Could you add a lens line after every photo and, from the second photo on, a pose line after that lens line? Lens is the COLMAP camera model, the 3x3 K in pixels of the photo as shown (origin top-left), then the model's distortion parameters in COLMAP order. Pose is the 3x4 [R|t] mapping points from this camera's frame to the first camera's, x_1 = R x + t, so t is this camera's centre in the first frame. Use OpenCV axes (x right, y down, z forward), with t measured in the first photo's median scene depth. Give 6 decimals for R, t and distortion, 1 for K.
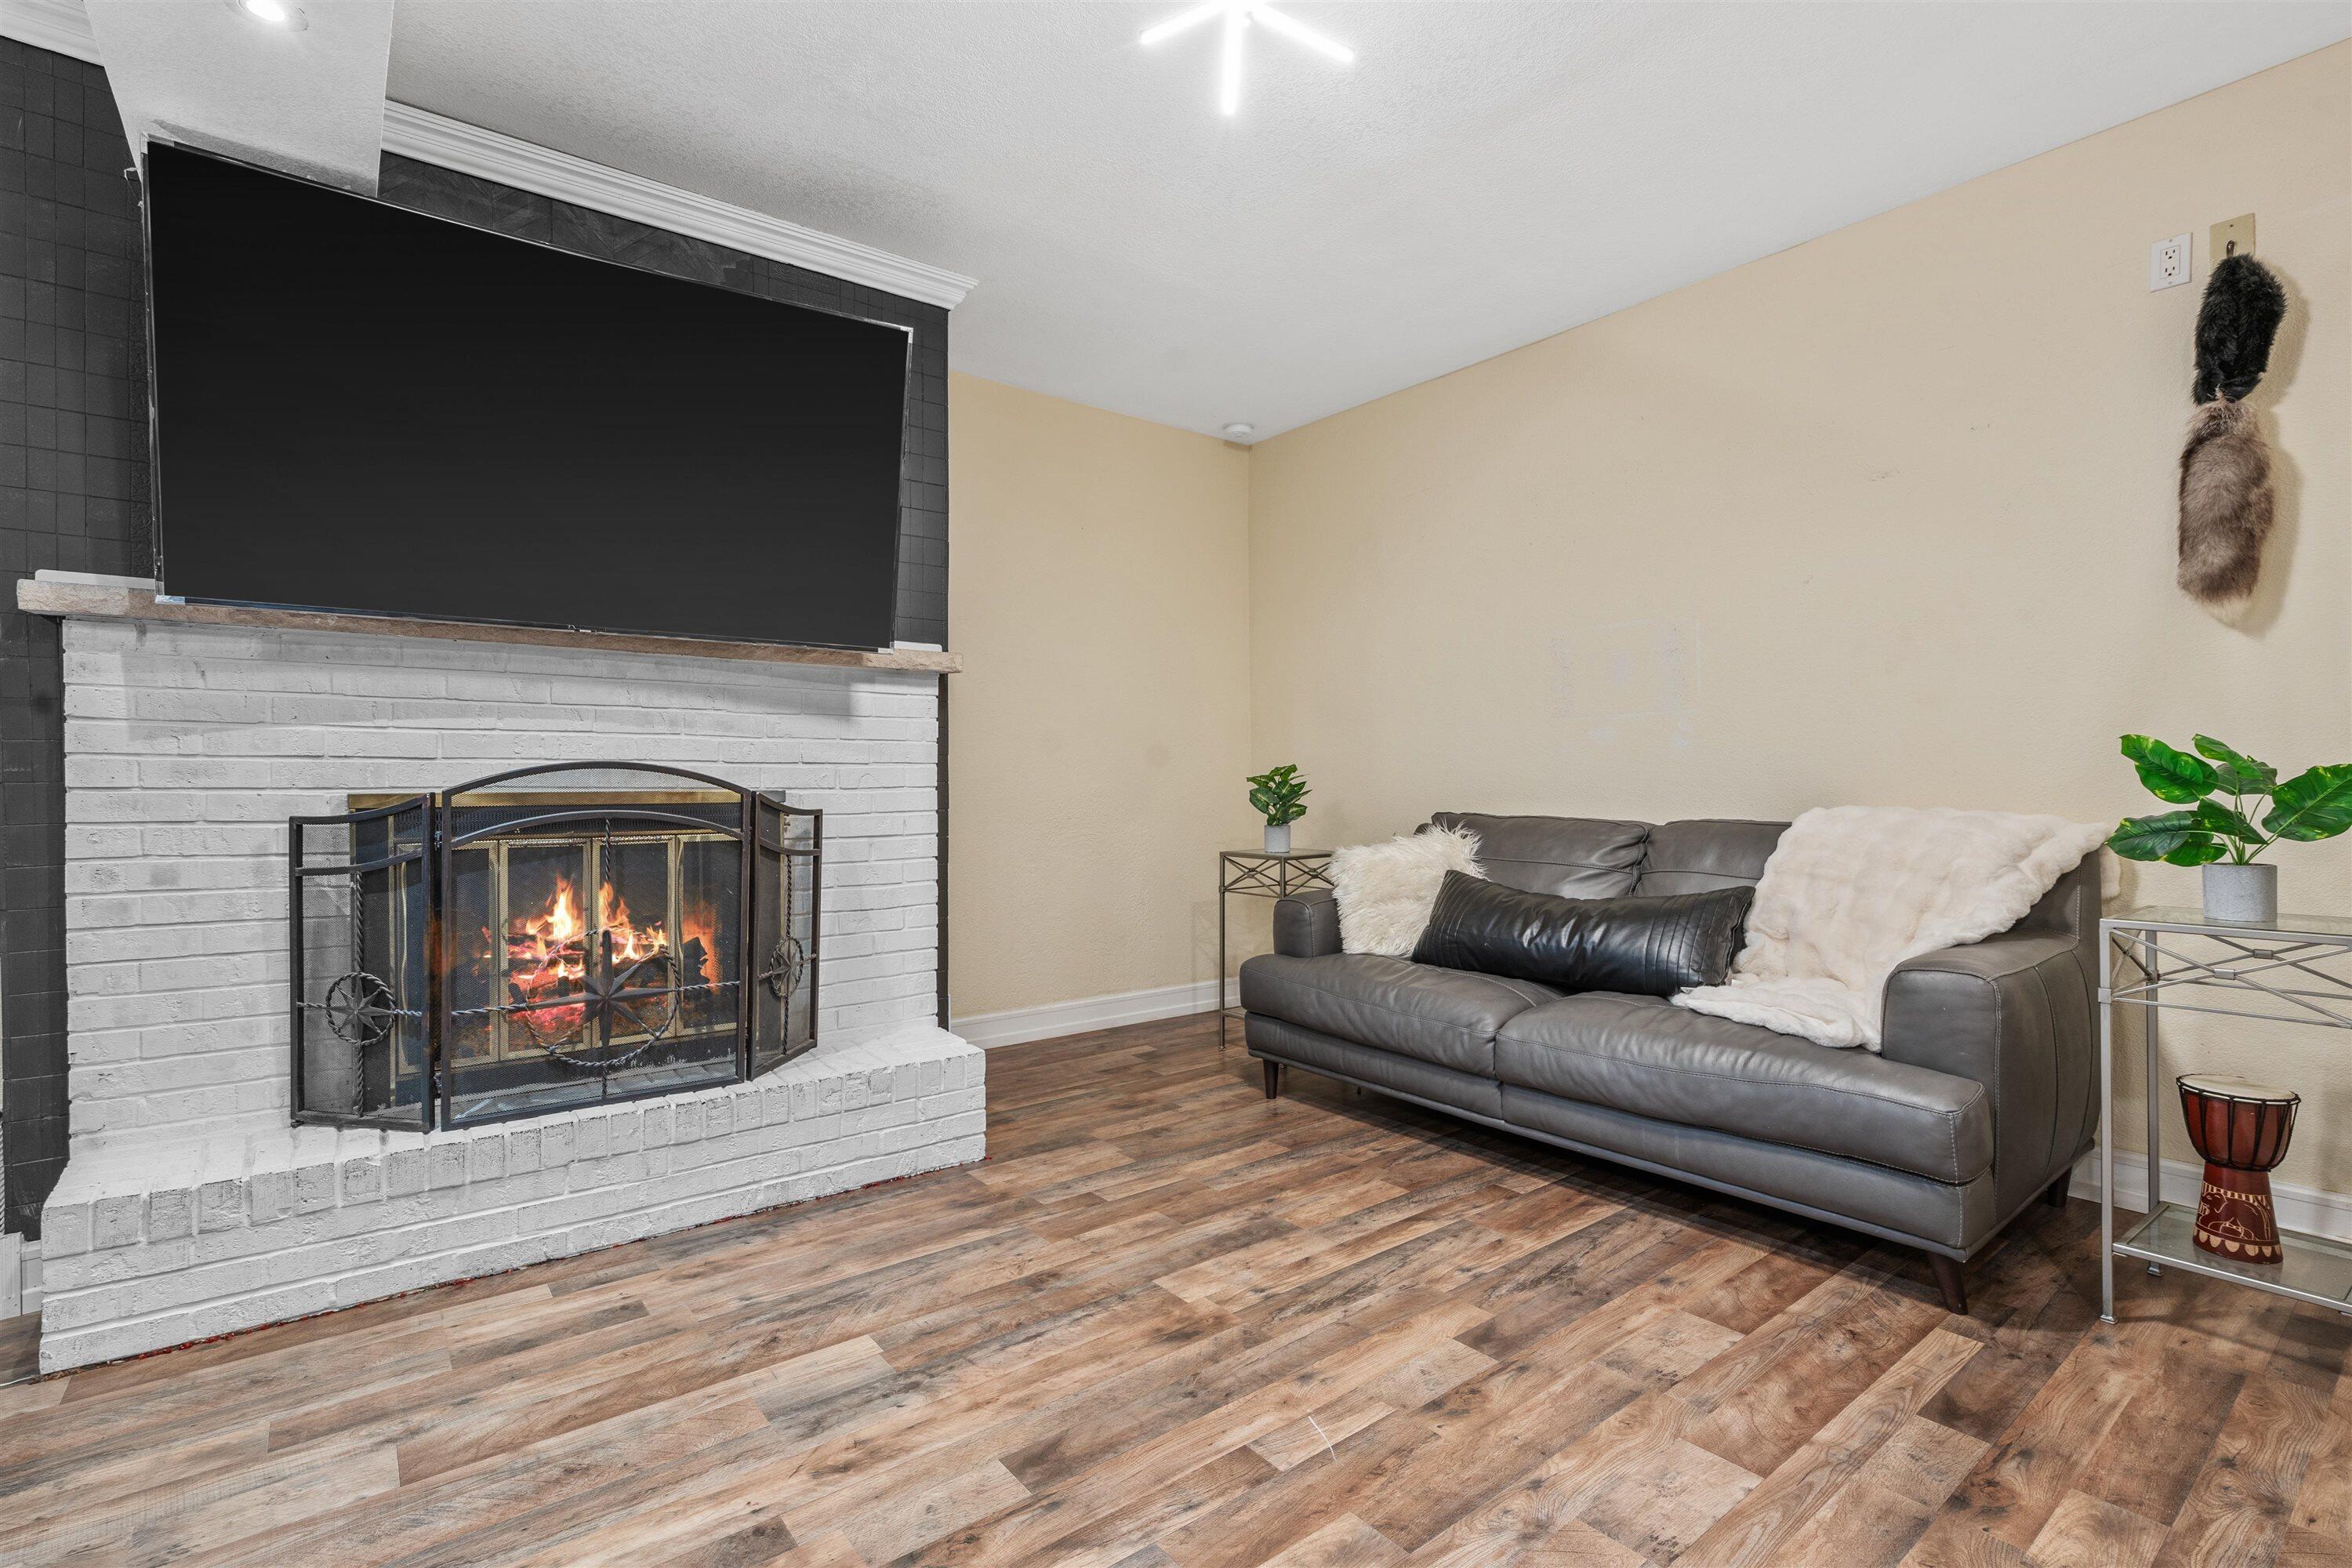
lens RADIAL K [[1096.1, 0, 1176.0], [0, 1096.1, 784.0], [0, 0, 1]] dist [-0.009439, 0.001063]
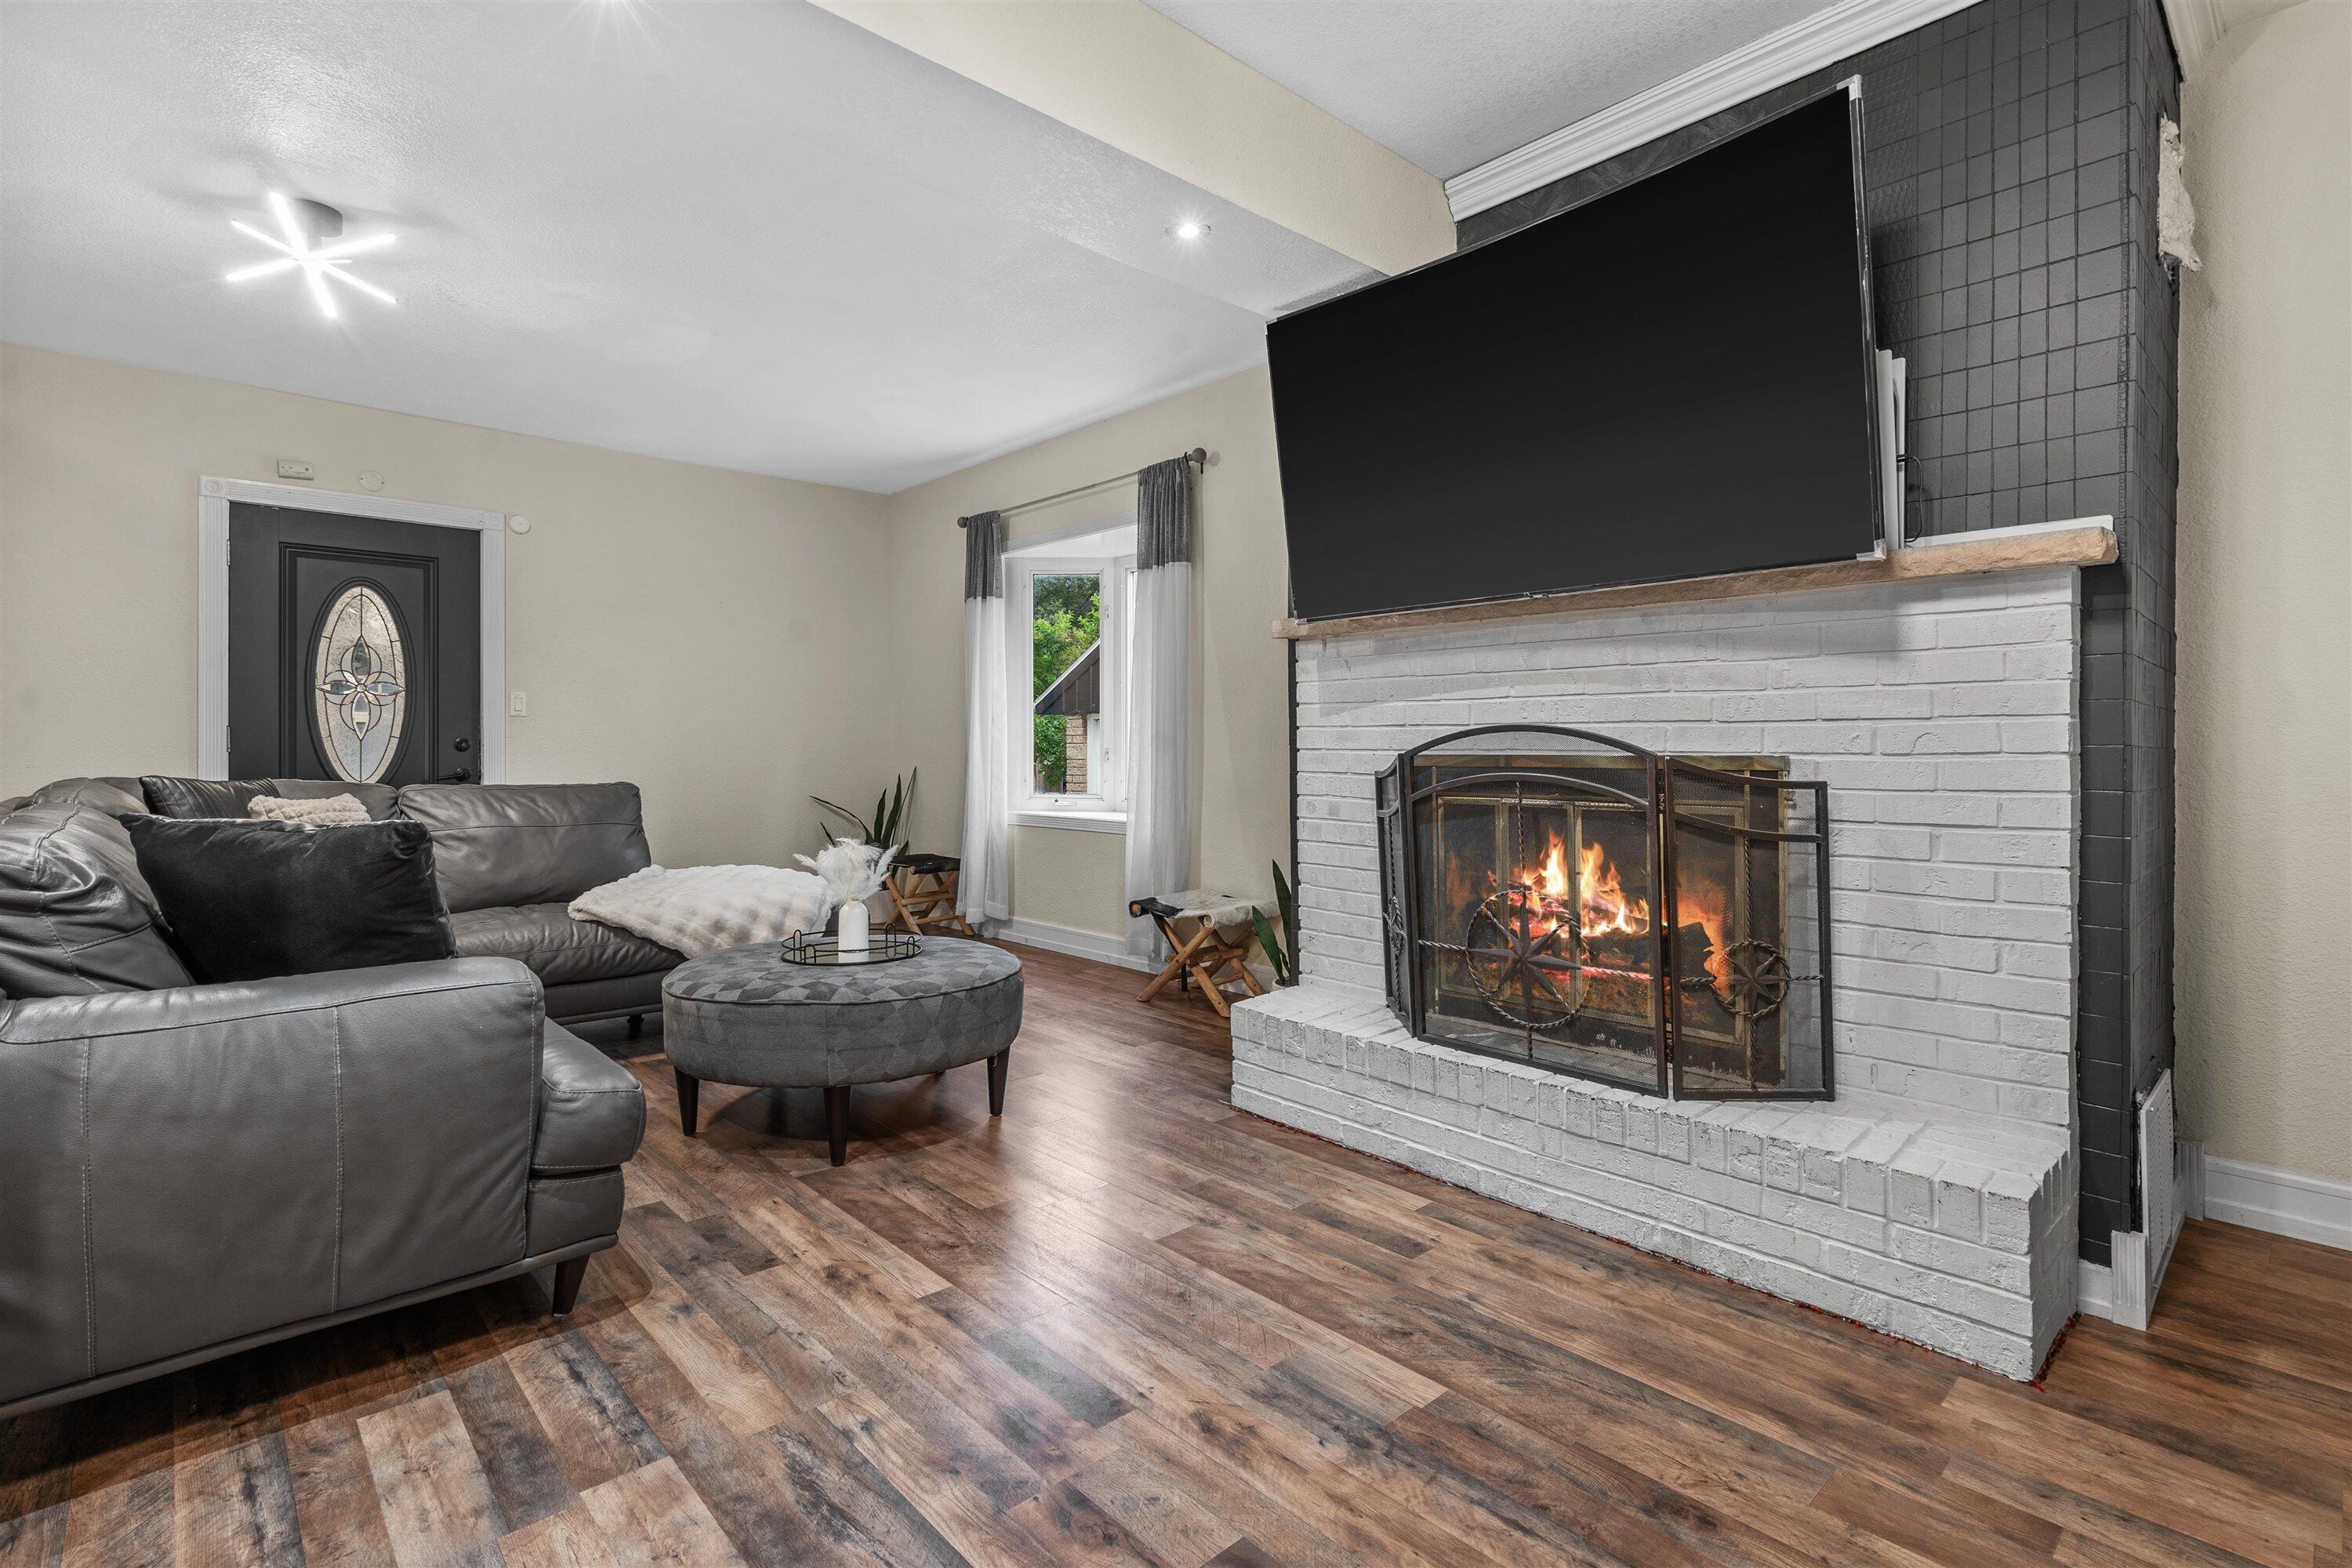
lens RADIAL K [[1112.8, 0, 1169.0], [0, 1112.8, 746.5], [0, 0, 1]] dist [-0.001630, 0.000556]
pose [[0.059482, 0.000145, -0.998229, 0.483138], [-0.003481, 0.999994, -0.000063, 0.000895], [0.998223, 0.003478, 0.059482, 0.612171]]
